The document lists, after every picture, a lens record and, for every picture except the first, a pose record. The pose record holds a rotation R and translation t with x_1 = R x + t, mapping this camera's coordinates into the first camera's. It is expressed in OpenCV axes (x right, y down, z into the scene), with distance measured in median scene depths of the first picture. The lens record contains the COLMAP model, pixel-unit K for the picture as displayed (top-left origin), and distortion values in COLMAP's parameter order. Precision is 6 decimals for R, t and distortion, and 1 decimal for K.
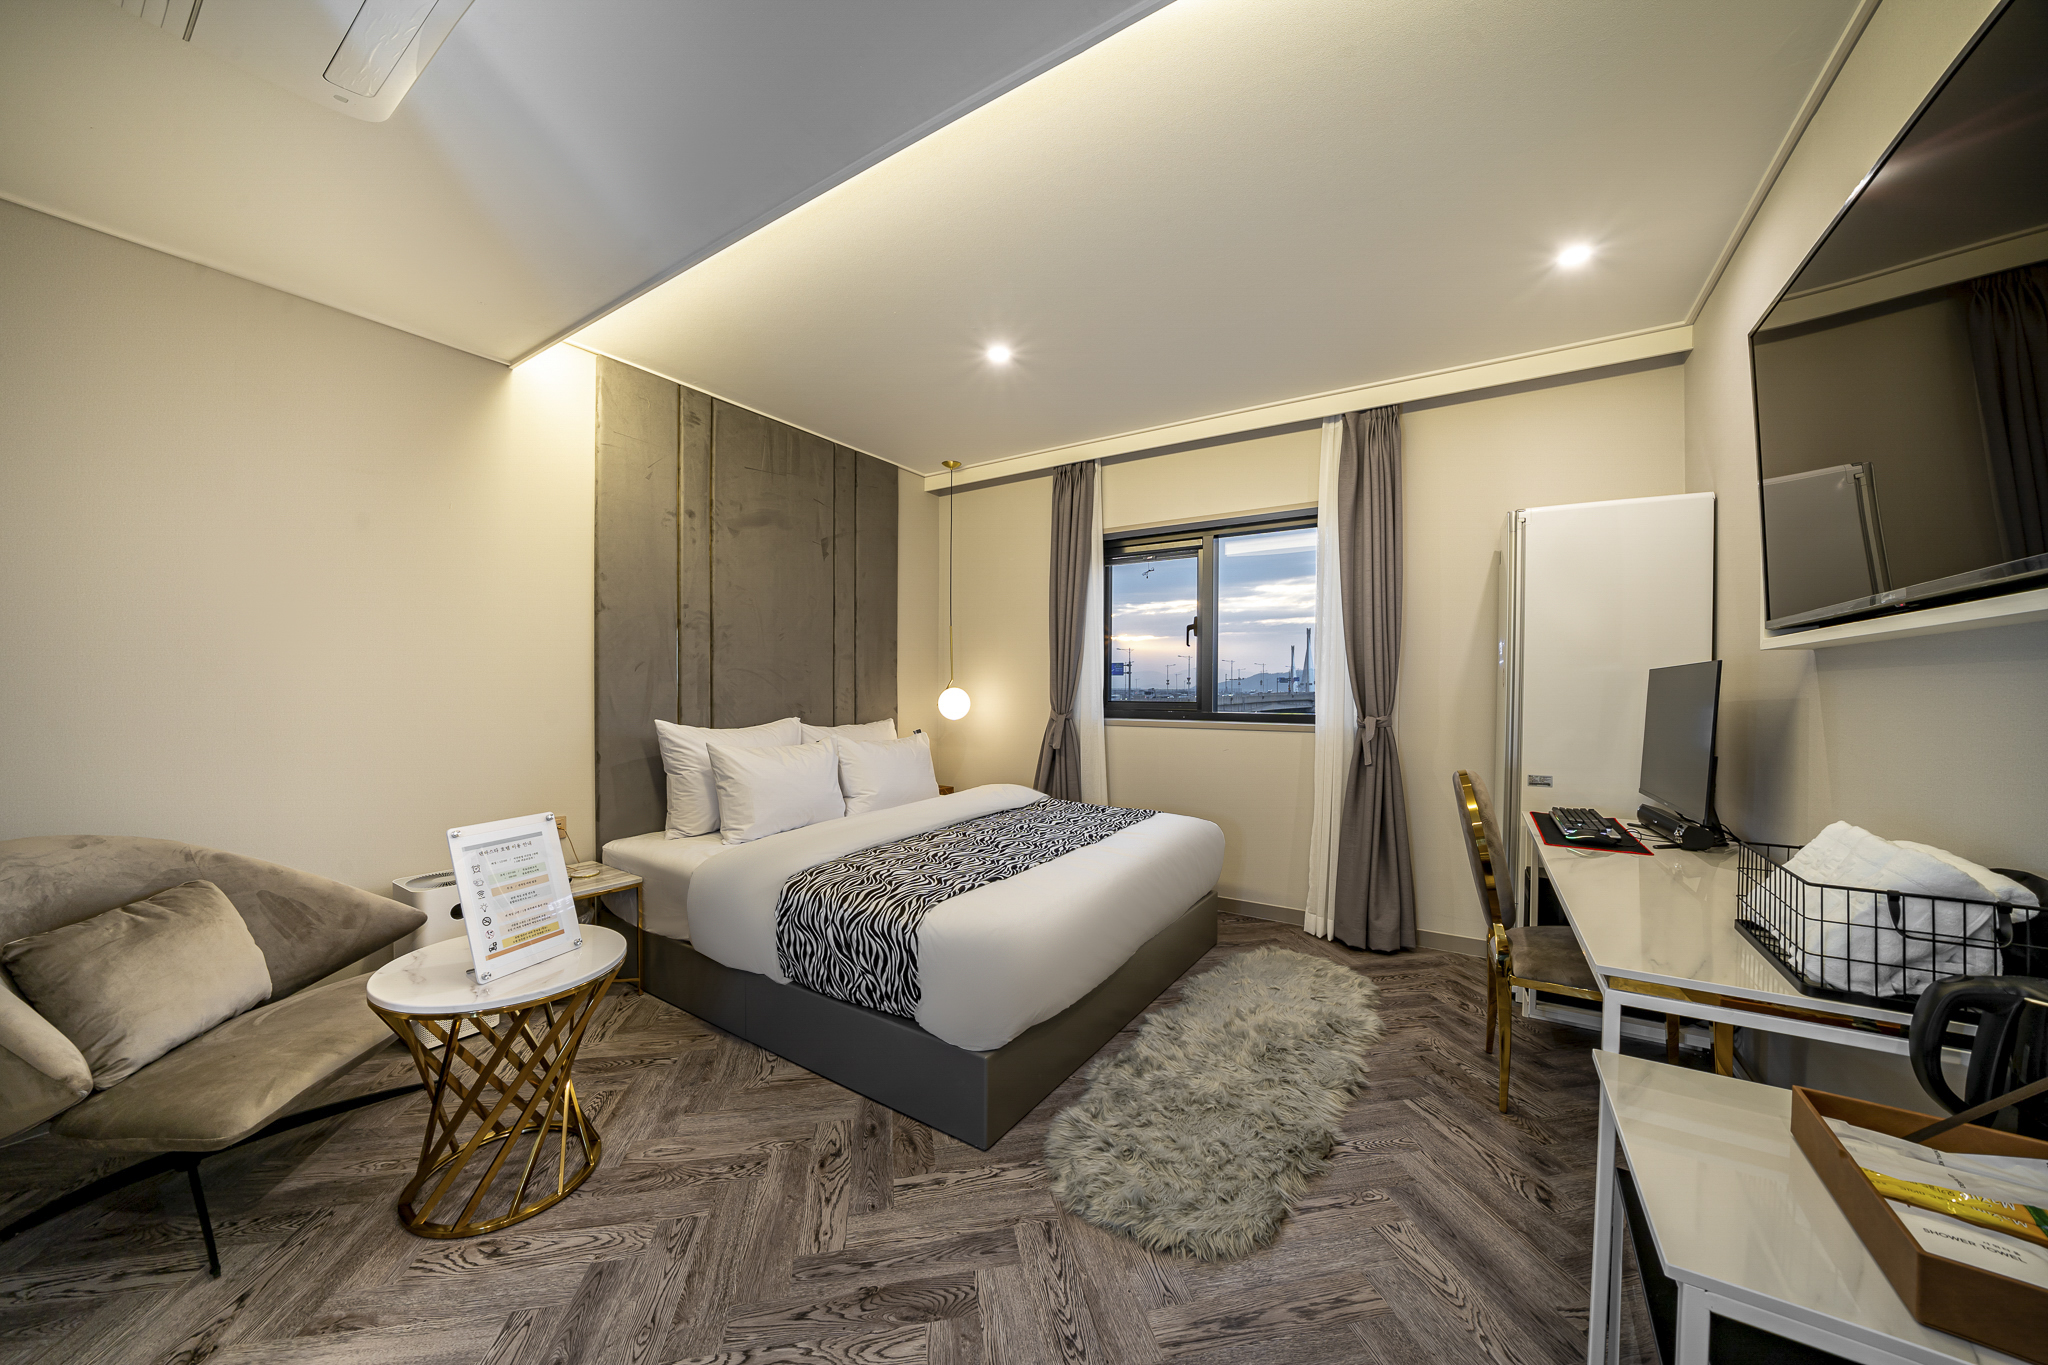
lens RADIAL K [[694.7, 0, 1013.9], [0, 694.7, 670.1], [0, 0, 1]] dist [-0.018396, 0.000057]
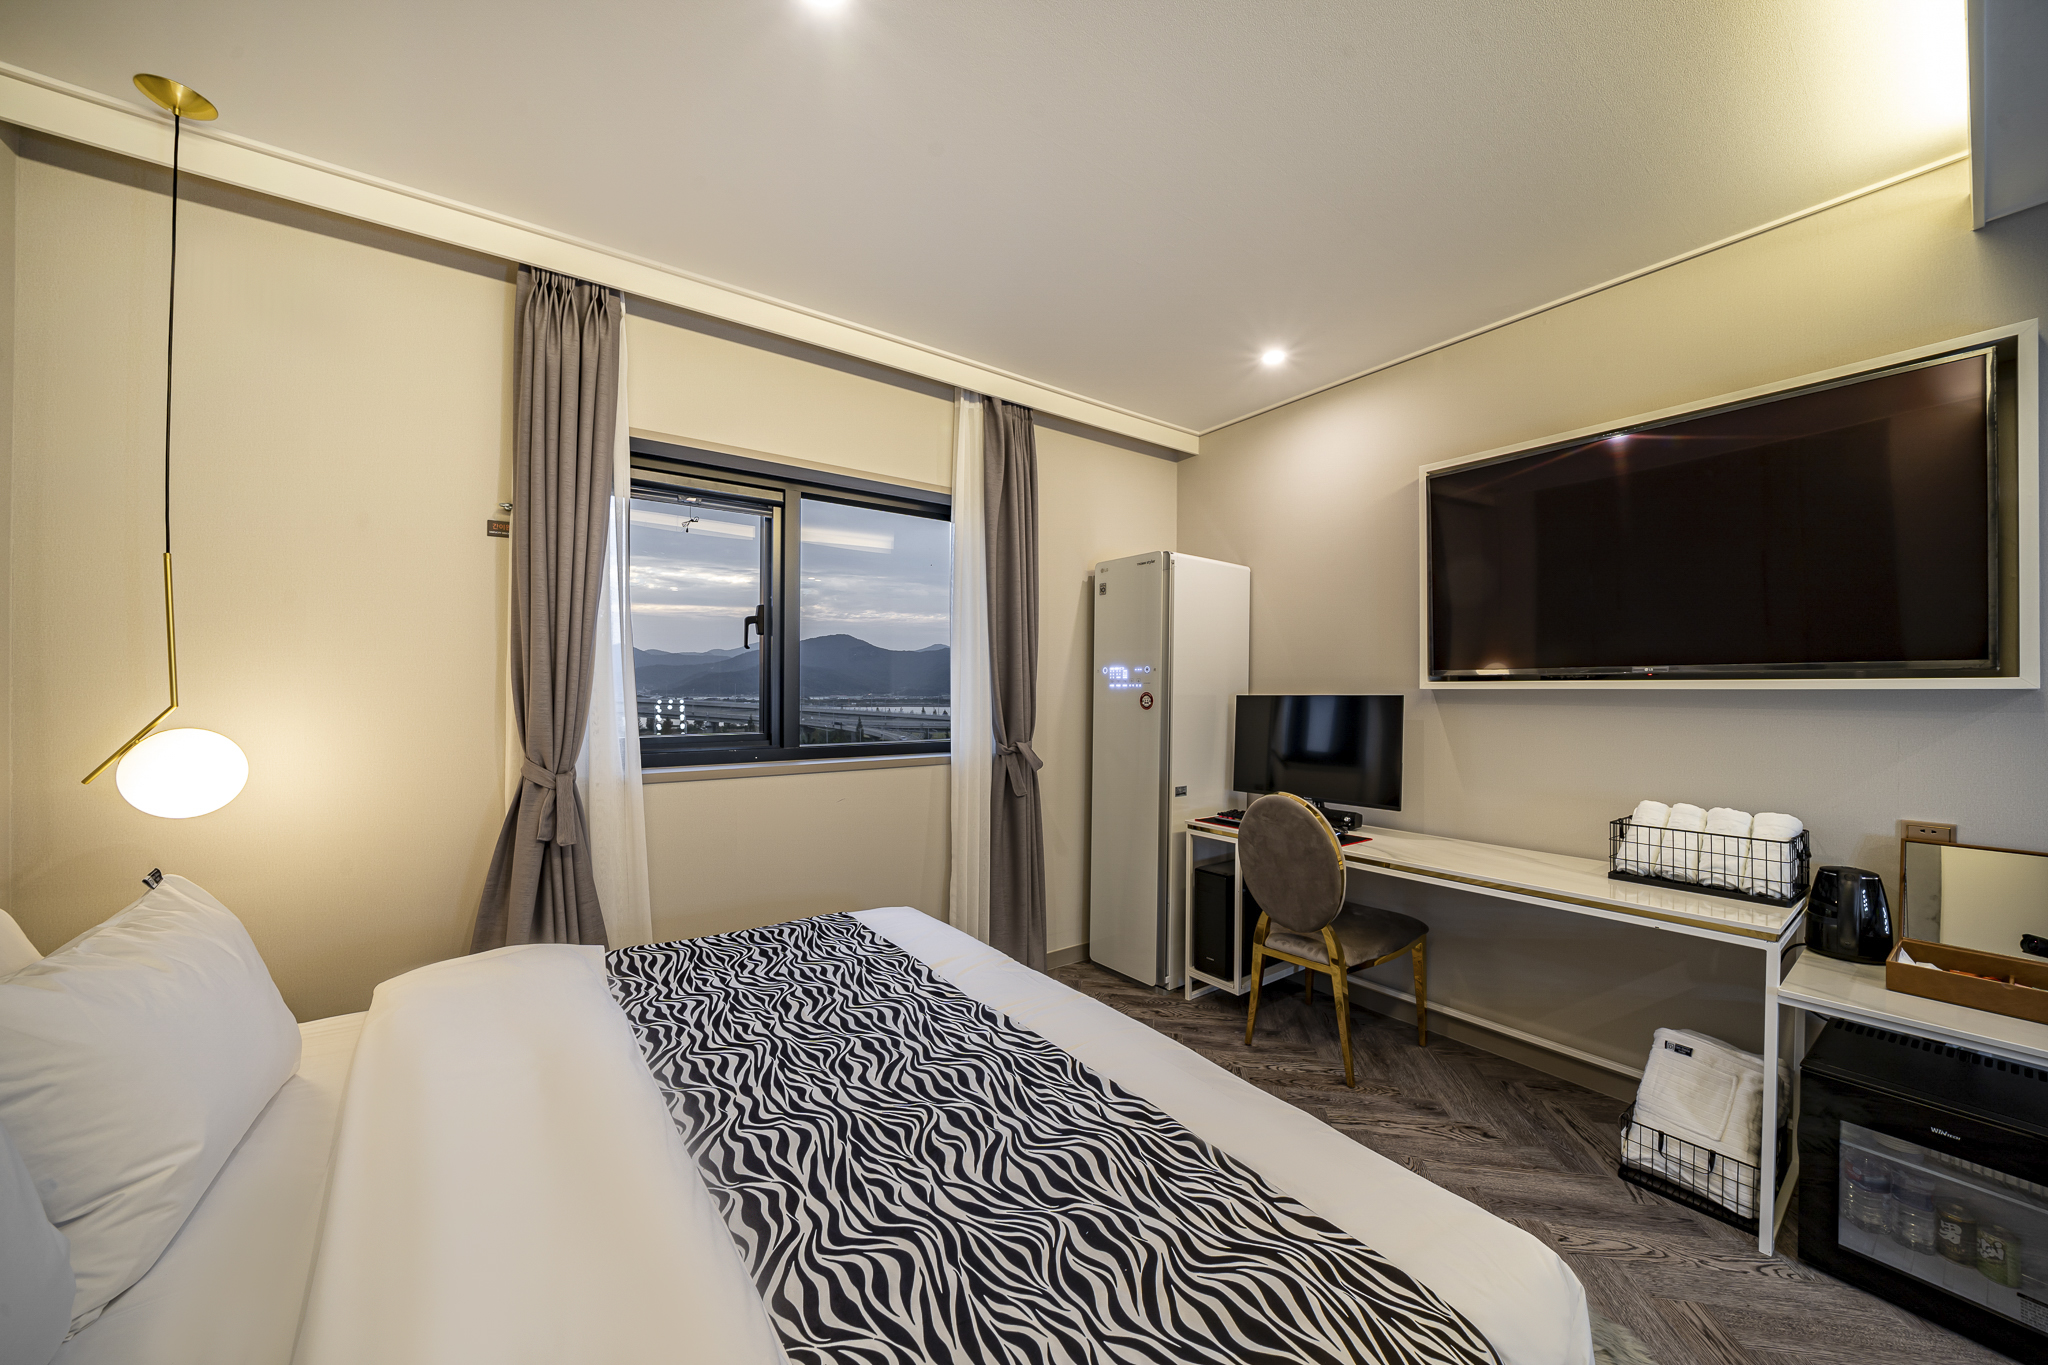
lens RADIAL K [[709.0, 0, 1015.5], [0, 709.0, 684.4], [0, 0, 1]] dist [-0.023830, -0.000232]
pose [[0.374562, 0.006627, 0.927178, -0.328499], [-0.025908, 0.999659, 0.003321, -0.011286], [-0.926840, -0.025265, 0.374606, 0.610684]]
